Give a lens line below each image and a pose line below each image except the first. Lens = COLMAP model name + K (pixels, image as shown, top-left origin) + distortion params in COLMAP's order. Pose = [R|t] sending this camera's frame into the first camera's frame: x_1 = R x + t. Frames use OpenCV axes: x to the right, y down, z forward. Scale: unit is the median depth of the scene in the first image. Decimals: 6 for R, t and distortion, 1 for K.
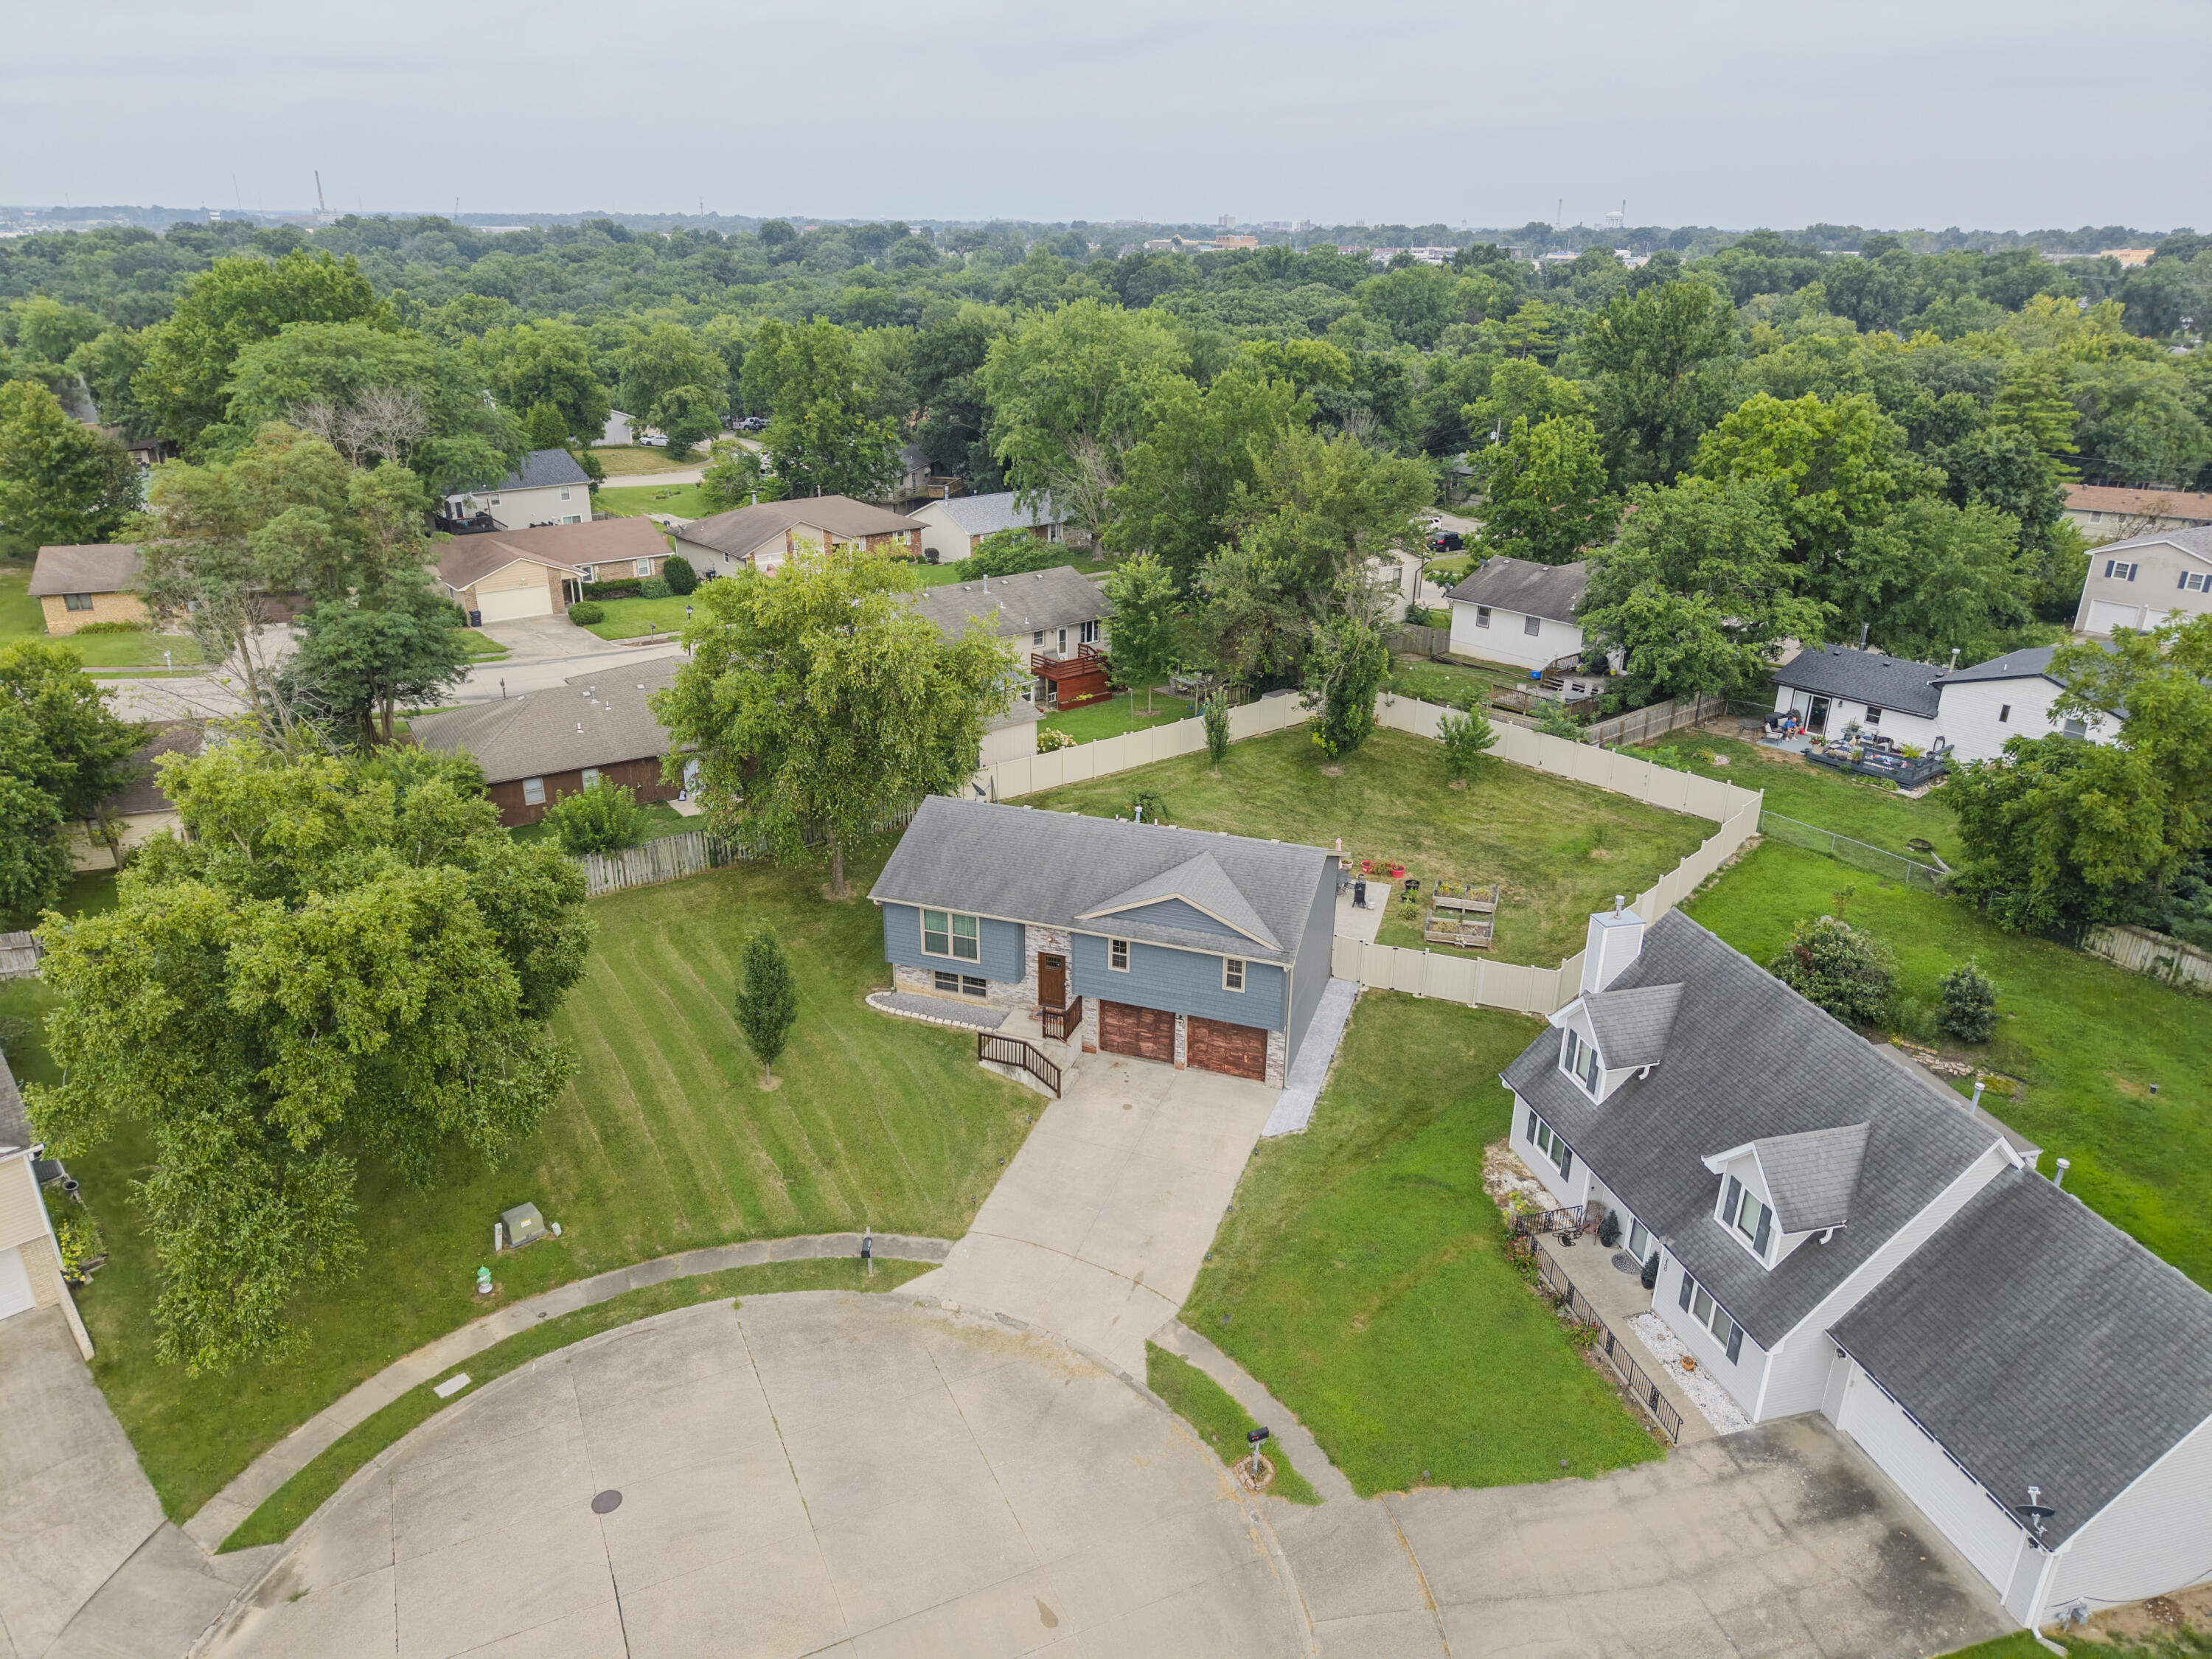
lens RADIAL K [[1504.4, 0, 1099.5], [0, 1504.4, 828.3], [0, 0, 1]] dist [0.049361, -0.046066]
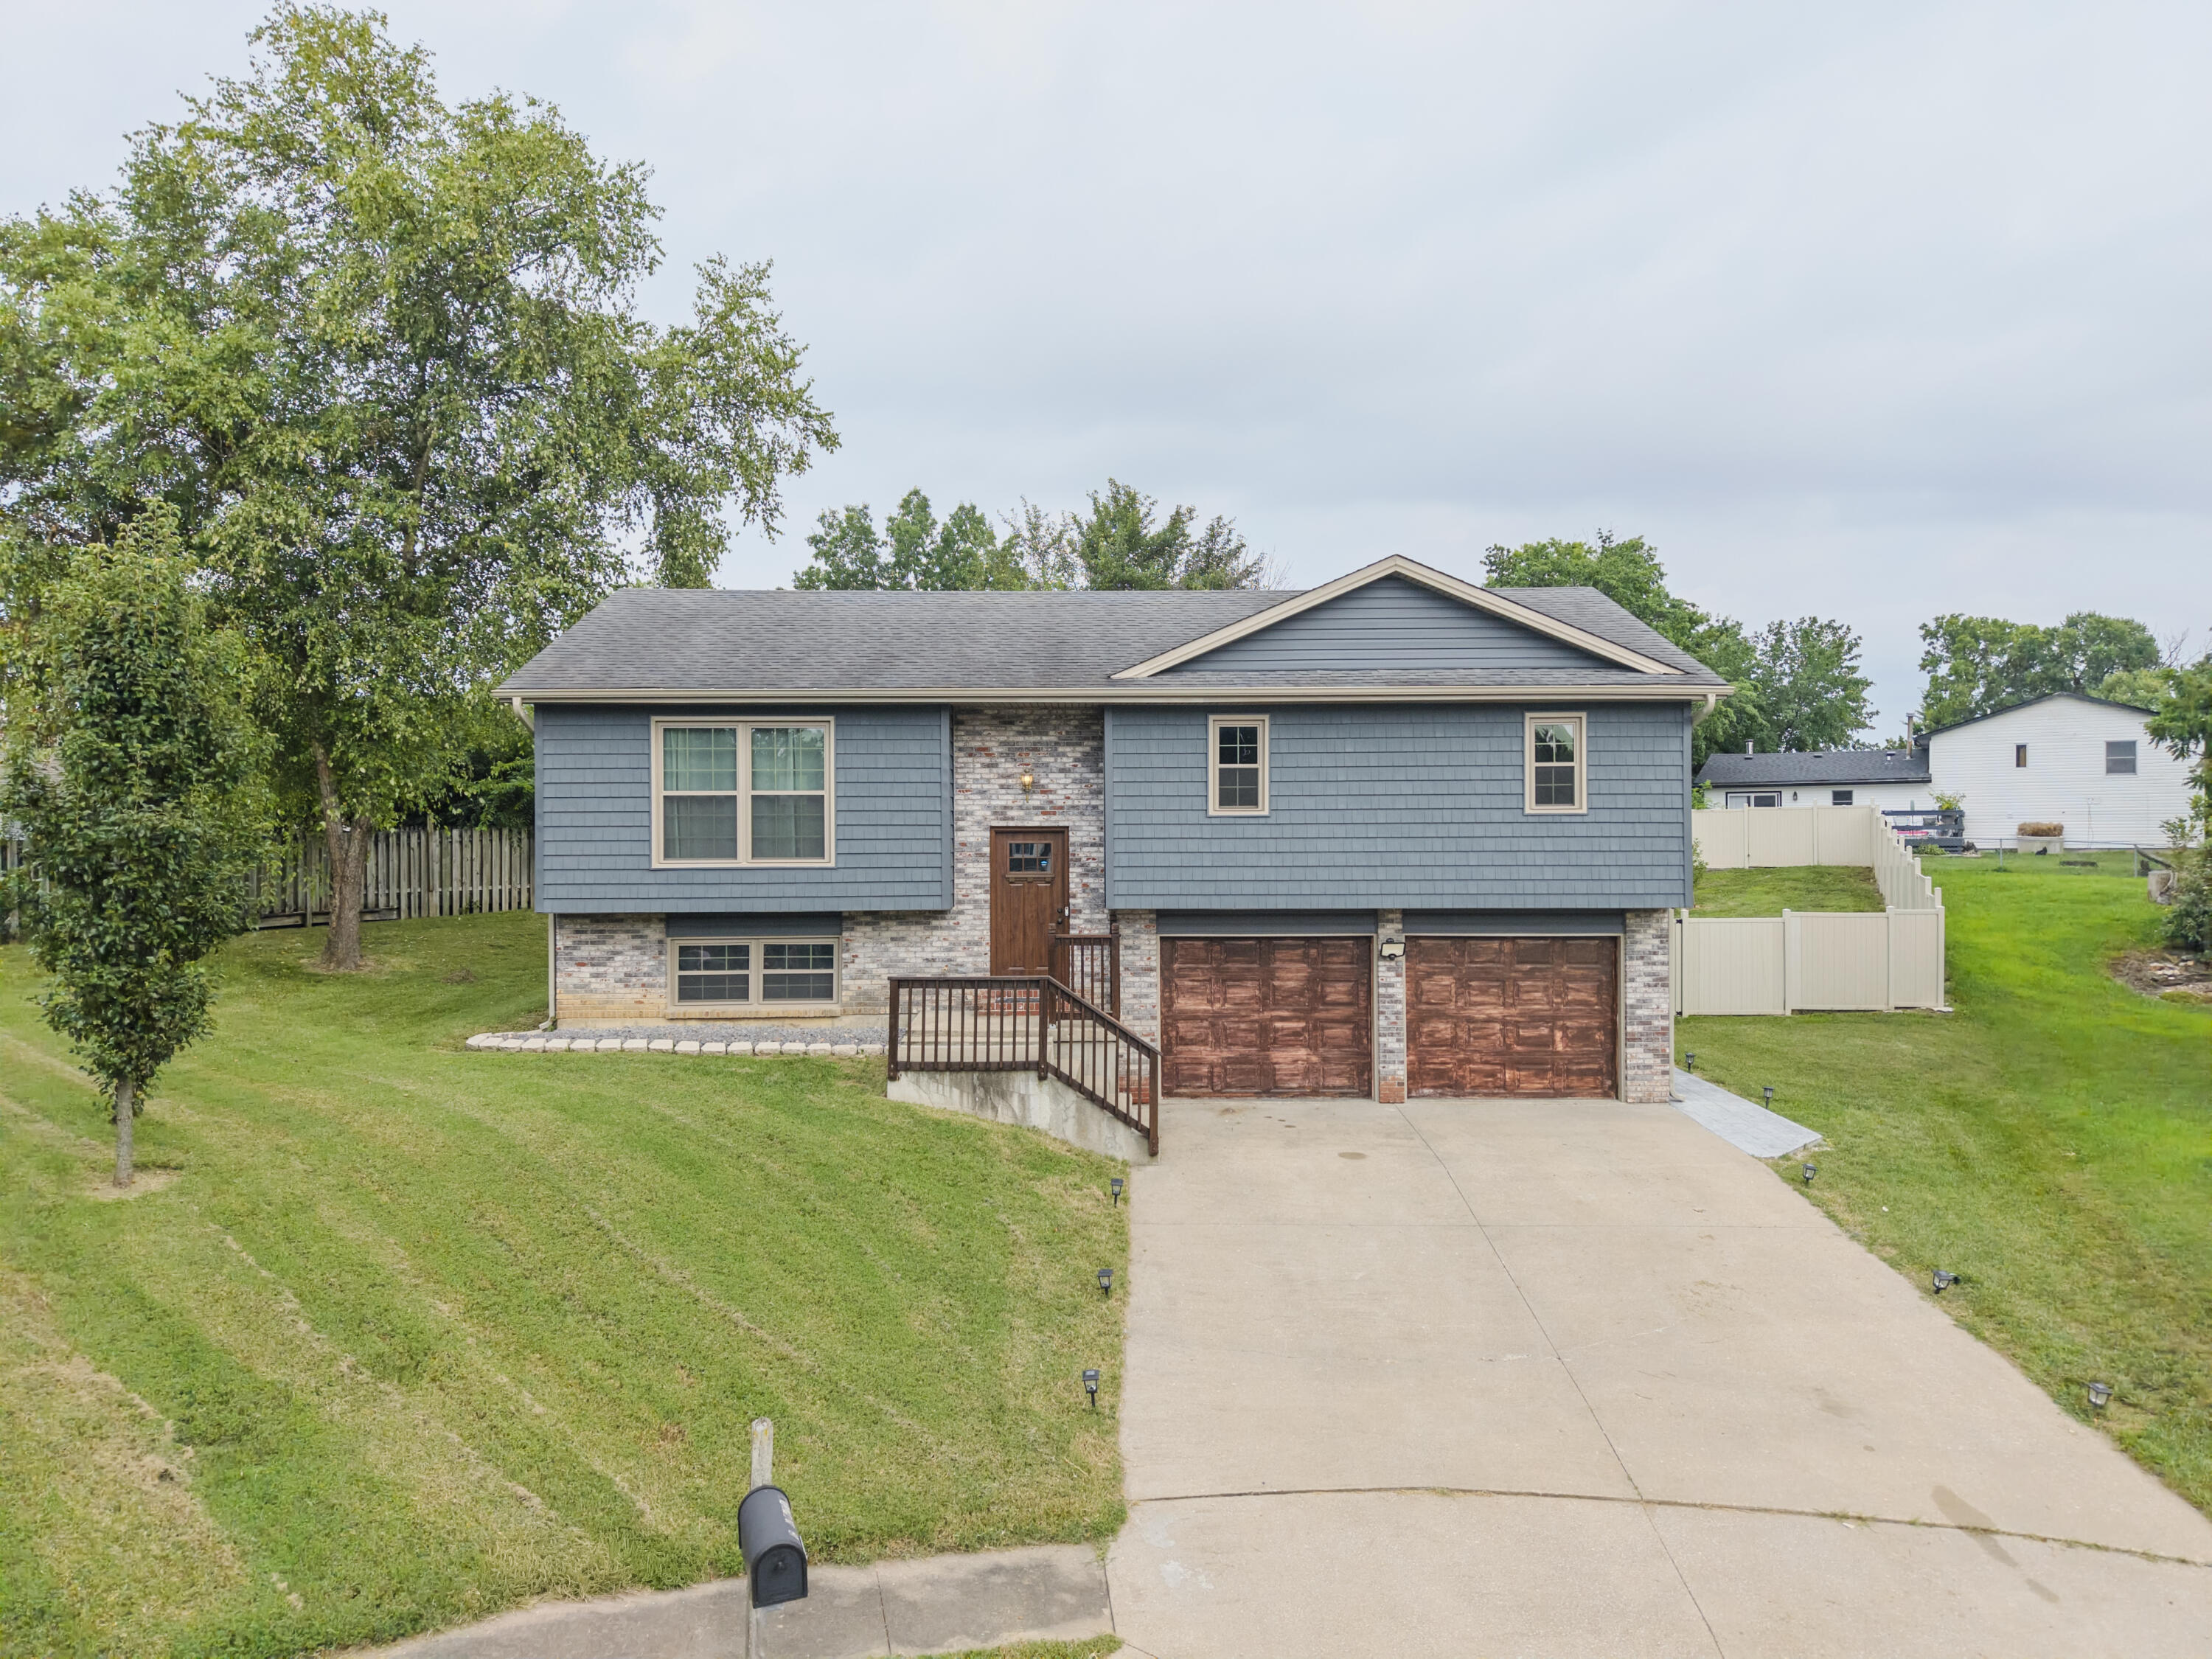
lens RADIAL K [[1484.2, 0, 1099.5], [0, 1484.2, 826.0], [0, 0, 1]] dist [0.038599, -0.059916]
pose [[0.938618, -0.008880, 0.344845, -0.147570], [0.141184, 0.921997, -0.360541, 0.226348], [-0.314744, 0.387096, 0.866656, 0.690024]]
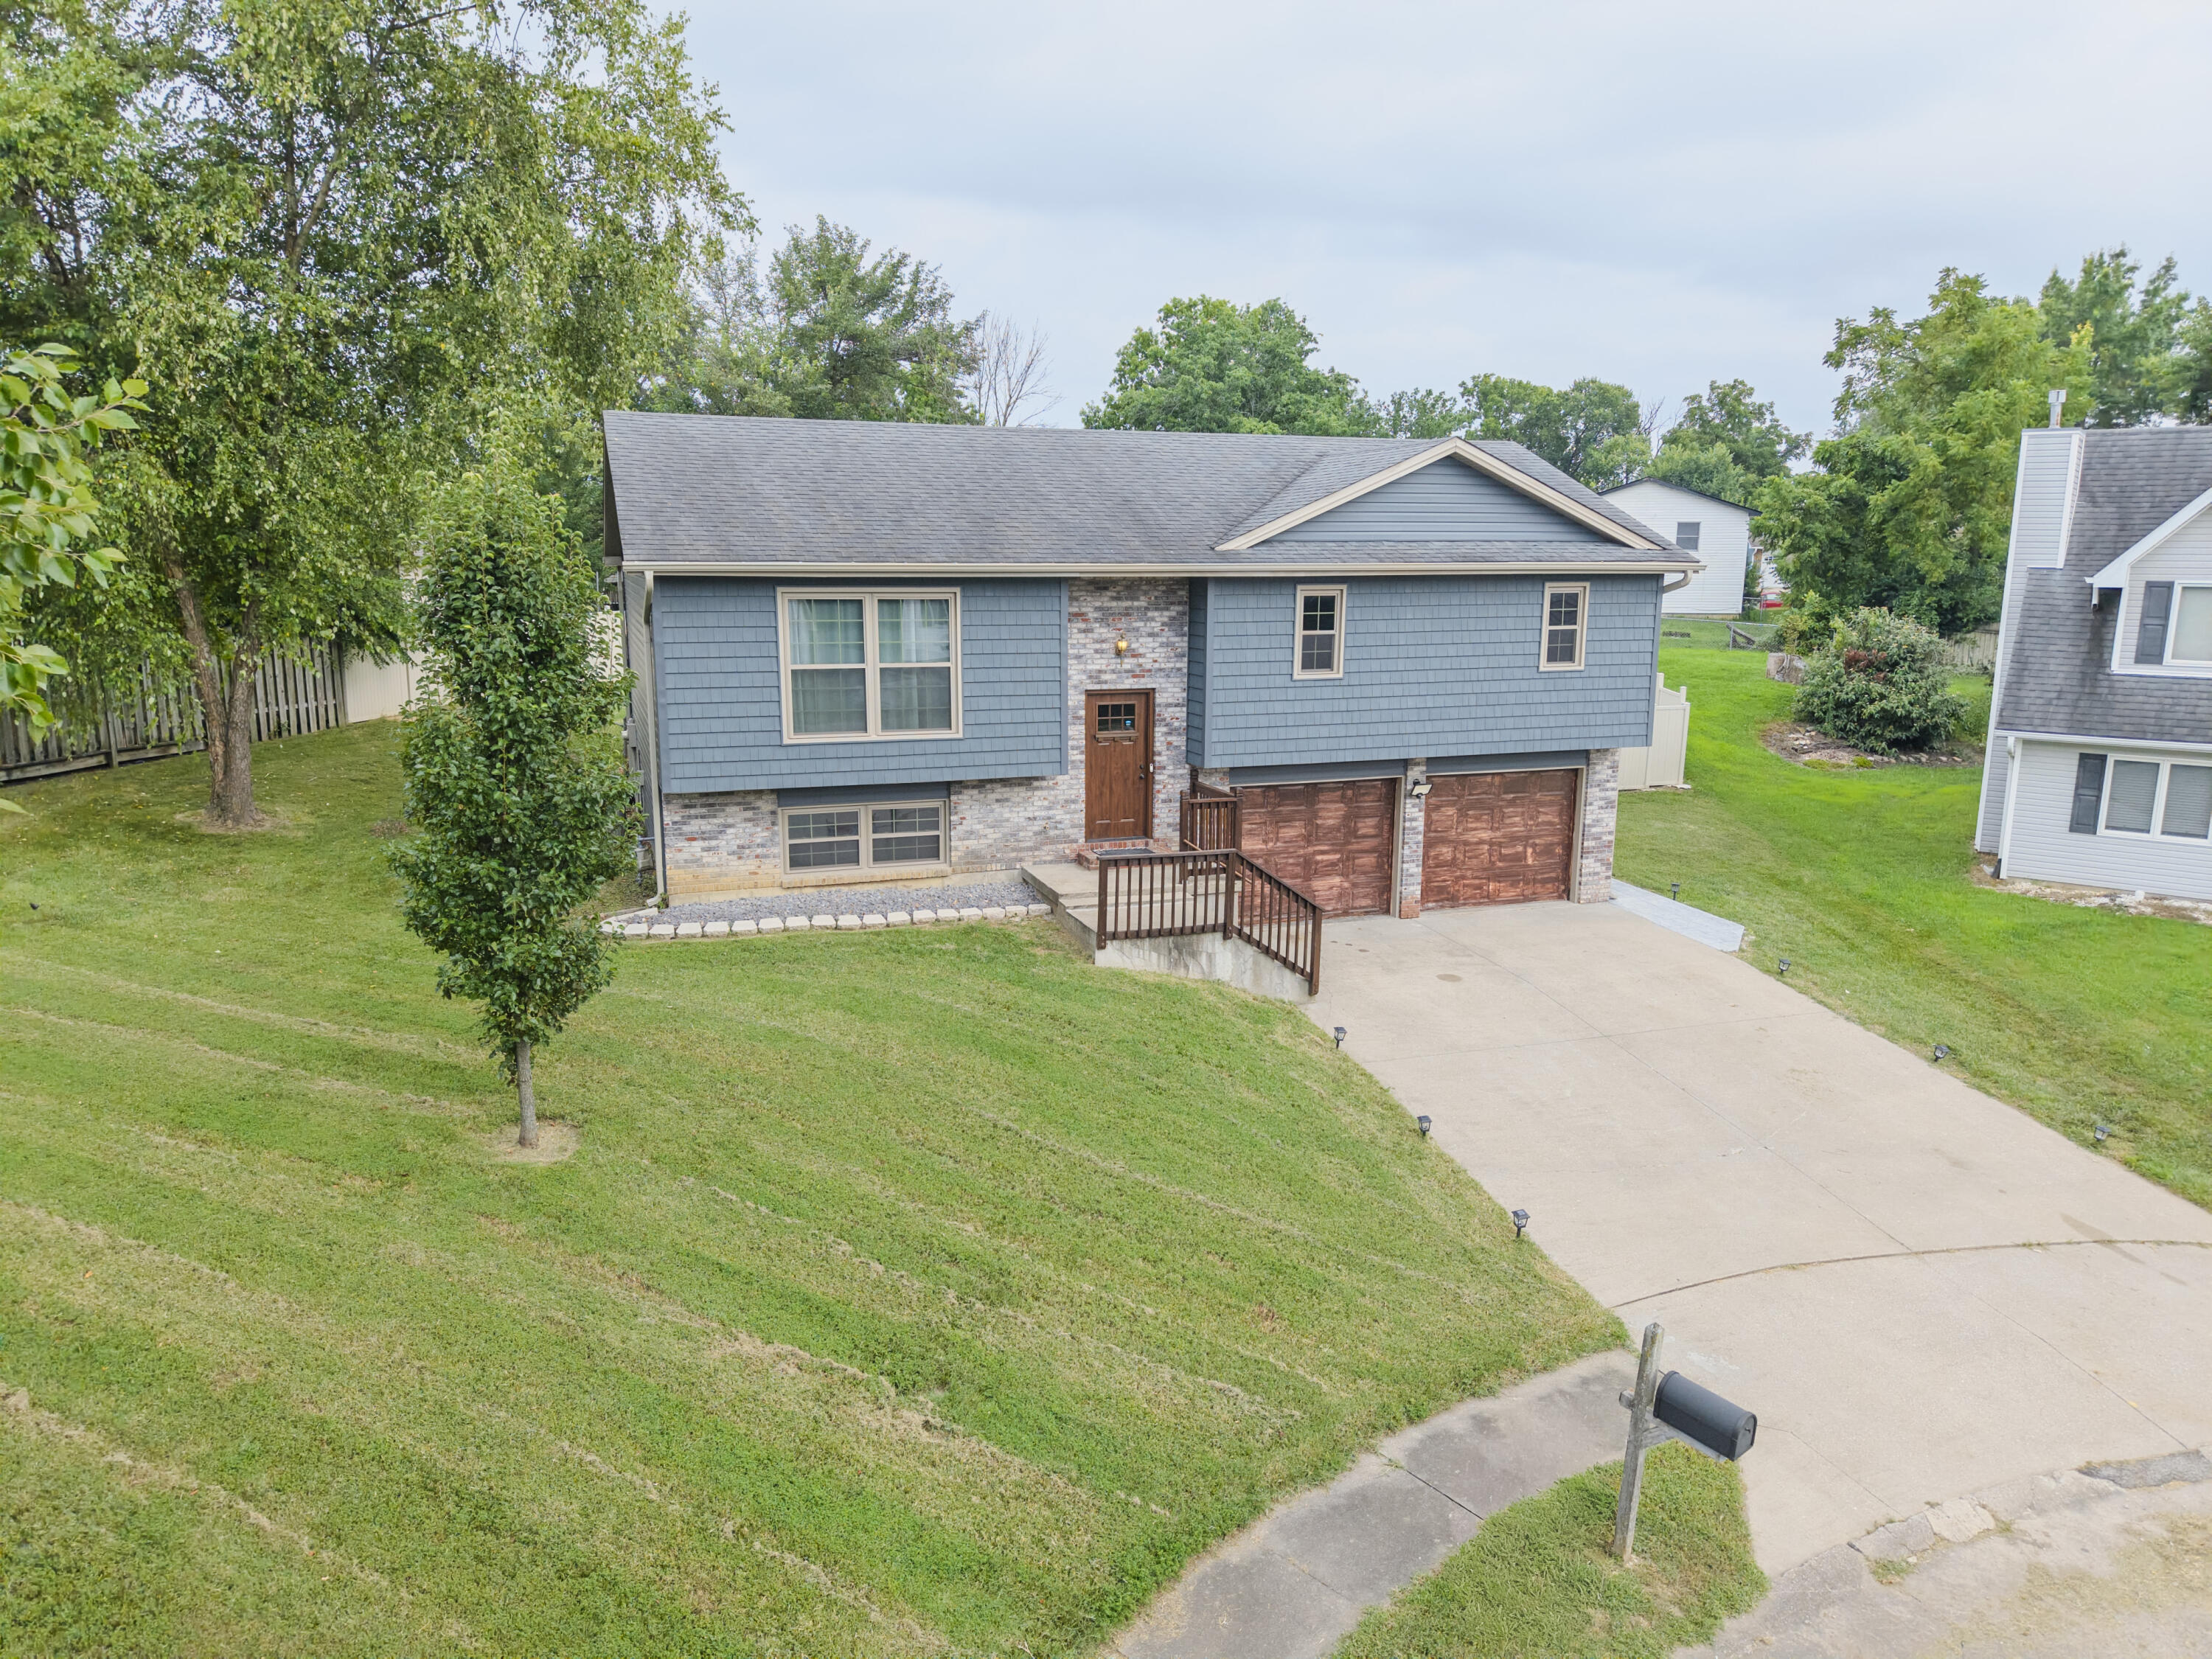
lens RADIAL K [[1485.6, 0, 1108.0], [0, 1485.6, 831.6], [0, 0, 1]] dist [0.039849, -0.041013]
pose [[0.773416, -0.121862, 0.622075, -0.291393], [0.241065, 0.964159, -0.110838, 0.167505], [-0.586272, 0.235684, 0.775073, 0.725550]]
